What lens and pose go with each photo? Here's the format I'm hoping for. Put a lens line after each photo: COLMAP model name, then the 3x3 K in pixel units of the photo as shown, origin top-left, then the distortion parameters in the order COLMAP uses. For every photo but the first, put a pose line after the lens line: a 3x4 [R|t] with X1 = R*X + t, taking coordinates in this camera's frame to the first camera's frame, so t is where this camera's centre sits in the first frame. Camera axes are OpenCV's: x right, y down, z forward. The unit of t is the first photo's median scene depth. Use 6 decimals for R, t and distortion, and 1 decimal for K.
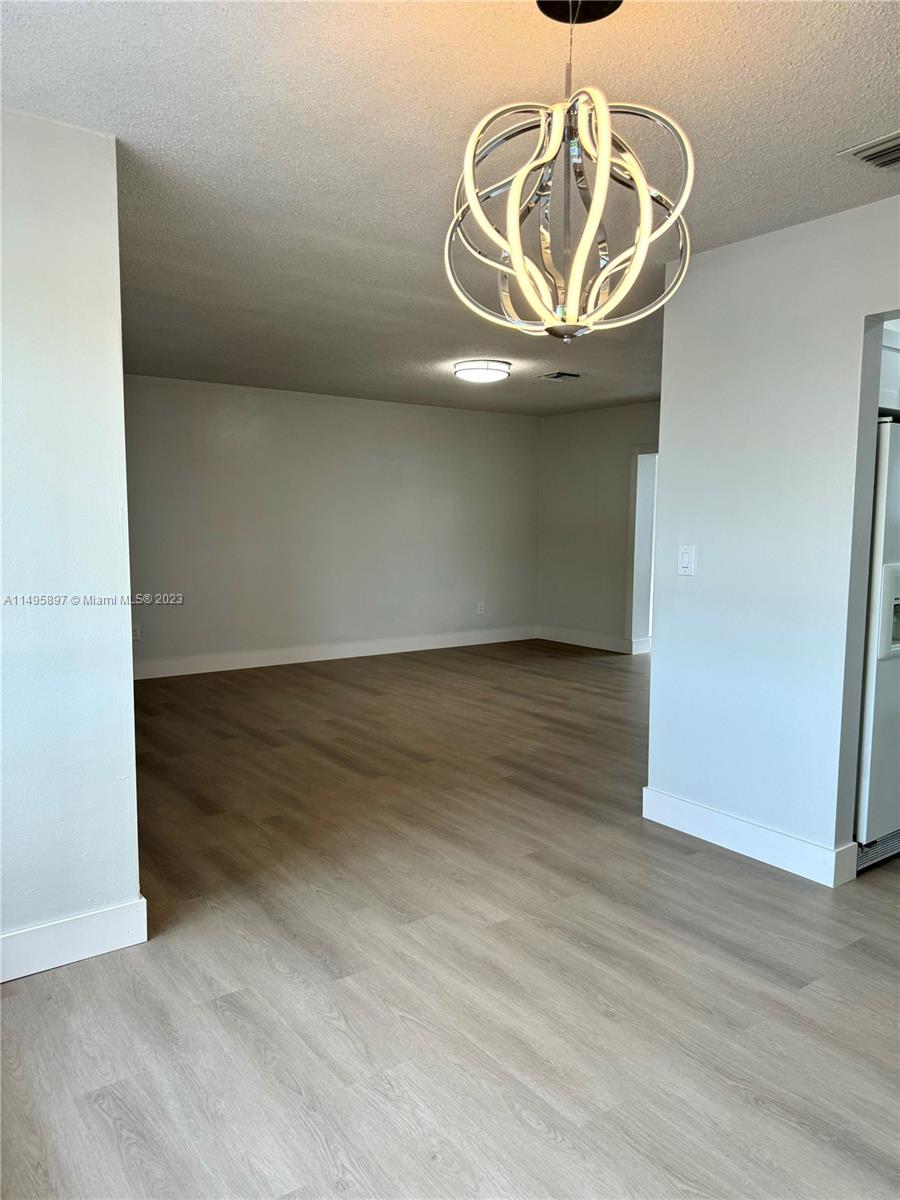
lens RADIAL K [[848.2, 0, 450.0], [0, 848.2, 600.0], [0, 0, 1]] dist [0.145397, -0.244331]
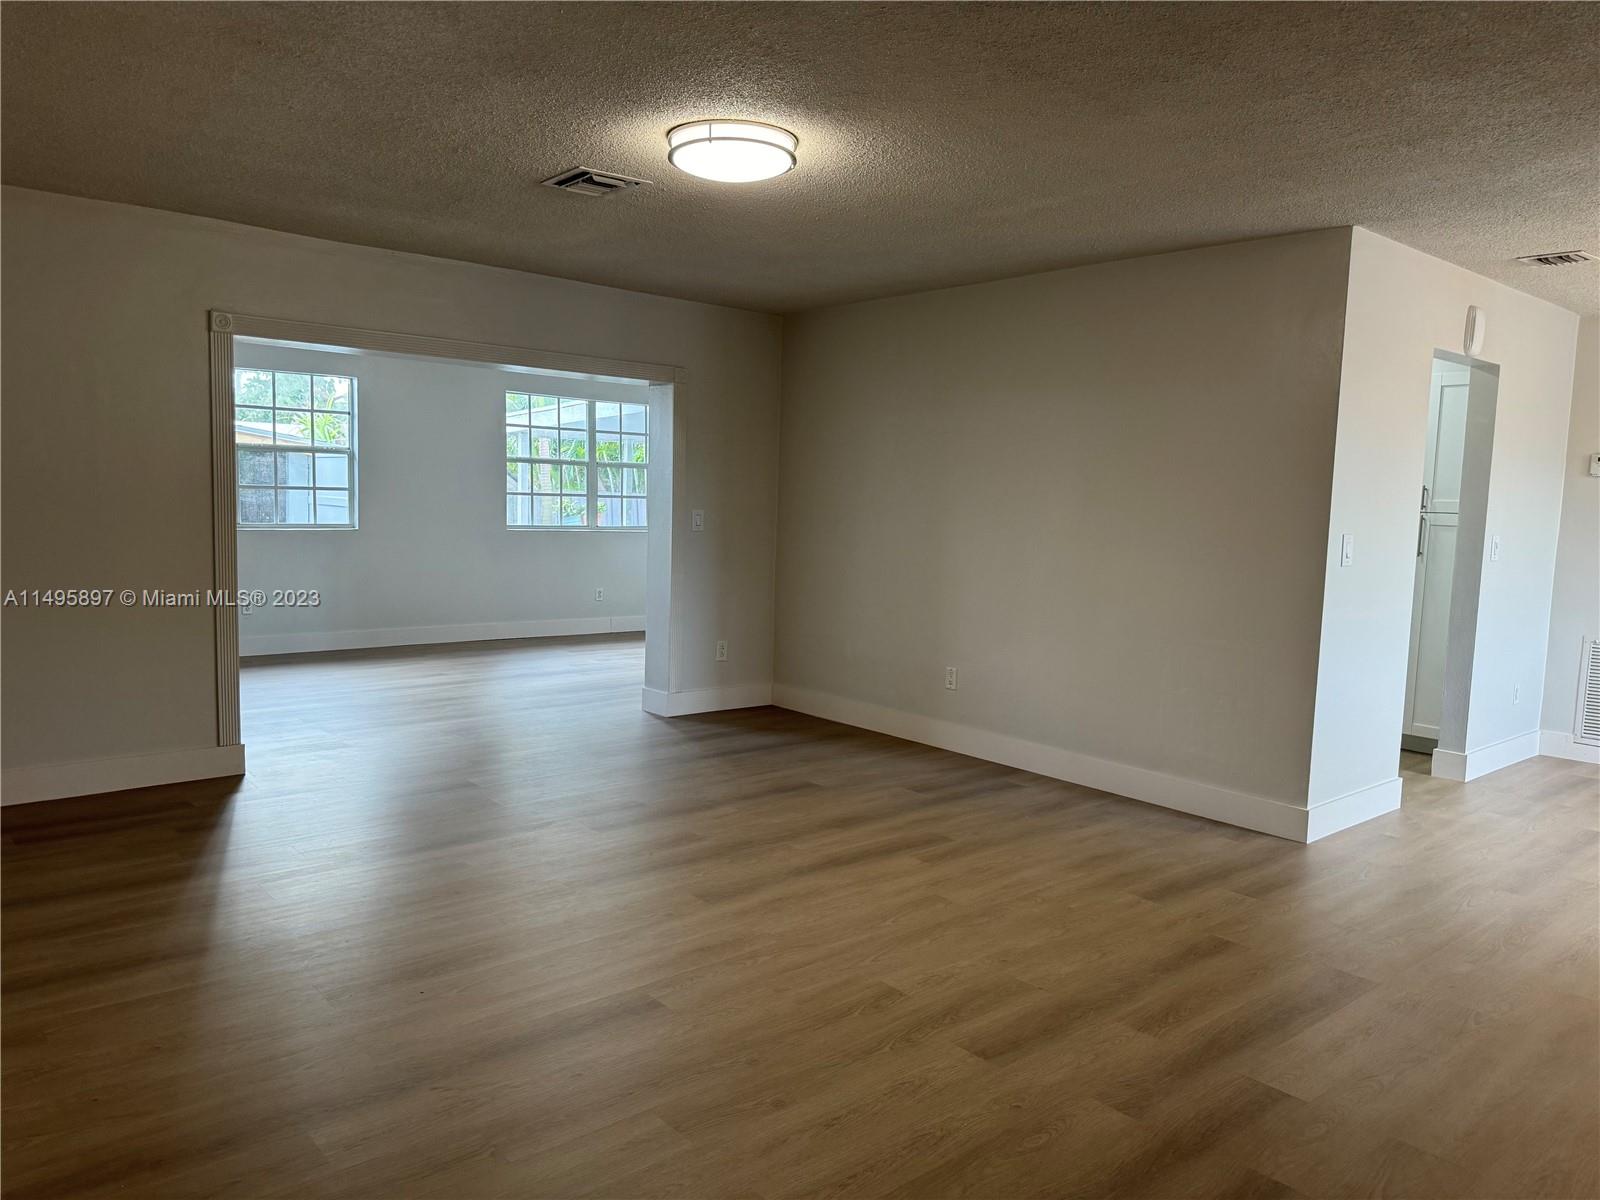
lens RADIAL K [[1130.9, 0, 800.0], [0, 1130.9, 600.0], [0, 0, 1]] dist [0.145397, -0.244331]
pose [[-0.073129, -0.114510, 0.990727, -0.683517], [0.067890, 0.990511, 0.119496, -0.134828], [-0.995009, 0.075999, -0.064661, 1.220330]]
